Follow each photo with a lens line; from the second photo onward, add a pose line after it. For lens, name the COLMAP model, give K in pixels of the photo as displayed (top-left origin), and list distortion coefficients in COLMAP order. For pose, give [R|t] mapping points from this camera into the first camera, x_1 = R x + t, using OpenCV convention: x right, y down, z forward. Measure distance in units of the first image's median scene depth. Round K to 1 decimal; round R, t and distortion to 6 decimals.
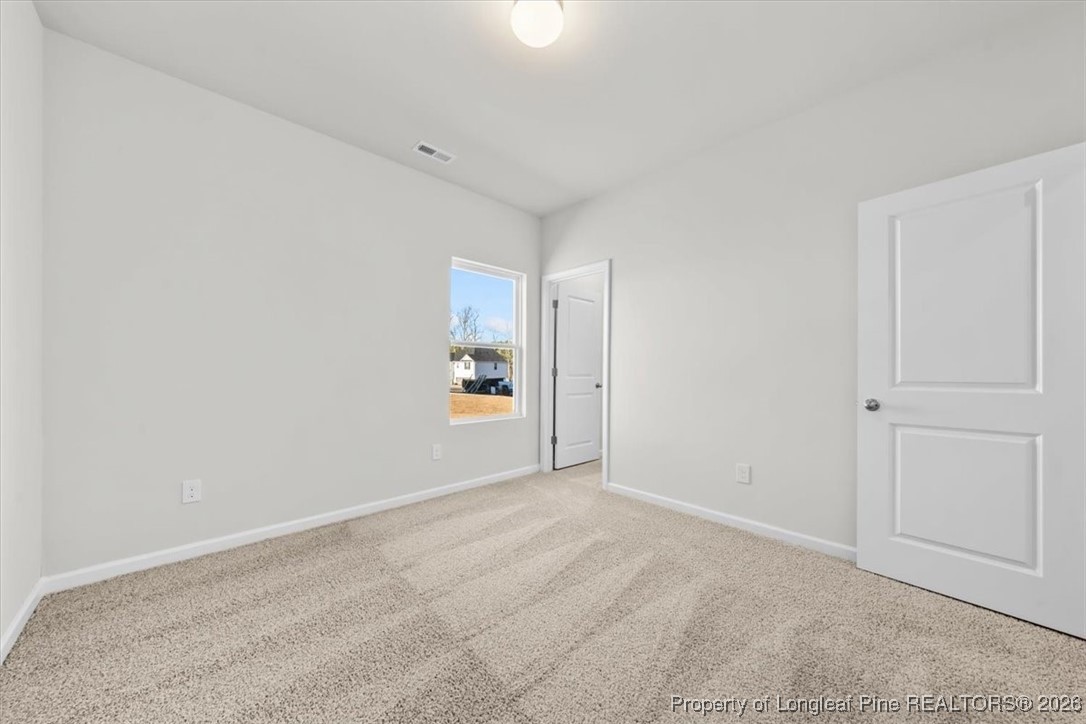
lens RADIAL K [[400.0, 0, 541.1], [0, 400.0, 365.3], [0, 0, 1]] dist [-0.000354, 0.000070]
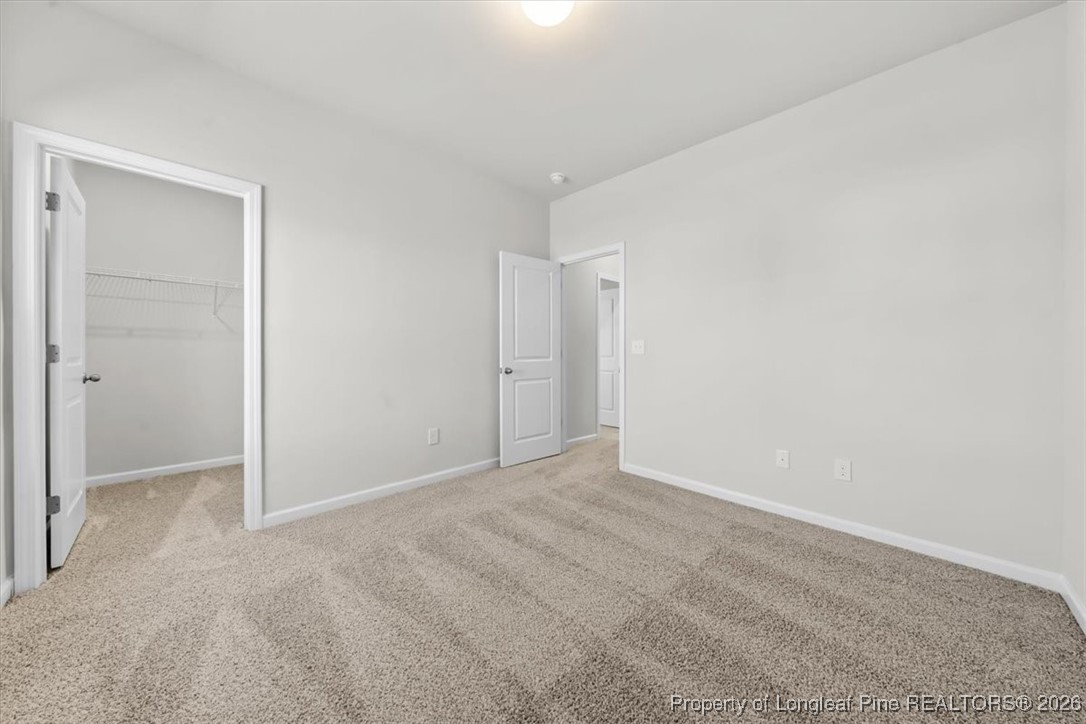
lens RADIAL K [[371.7, 0, 541.7], [0, 371.7, 356.2], [0, 0, 1]] dist [0.011410, 0.000060]
pose [[-0.042043, -0.008509, 0.999080, -0.775430], [-0.010981, 0.999907, 0.008054, 0.019588], [-0.999055, -0.010632, -0.042133, 0.892943]]
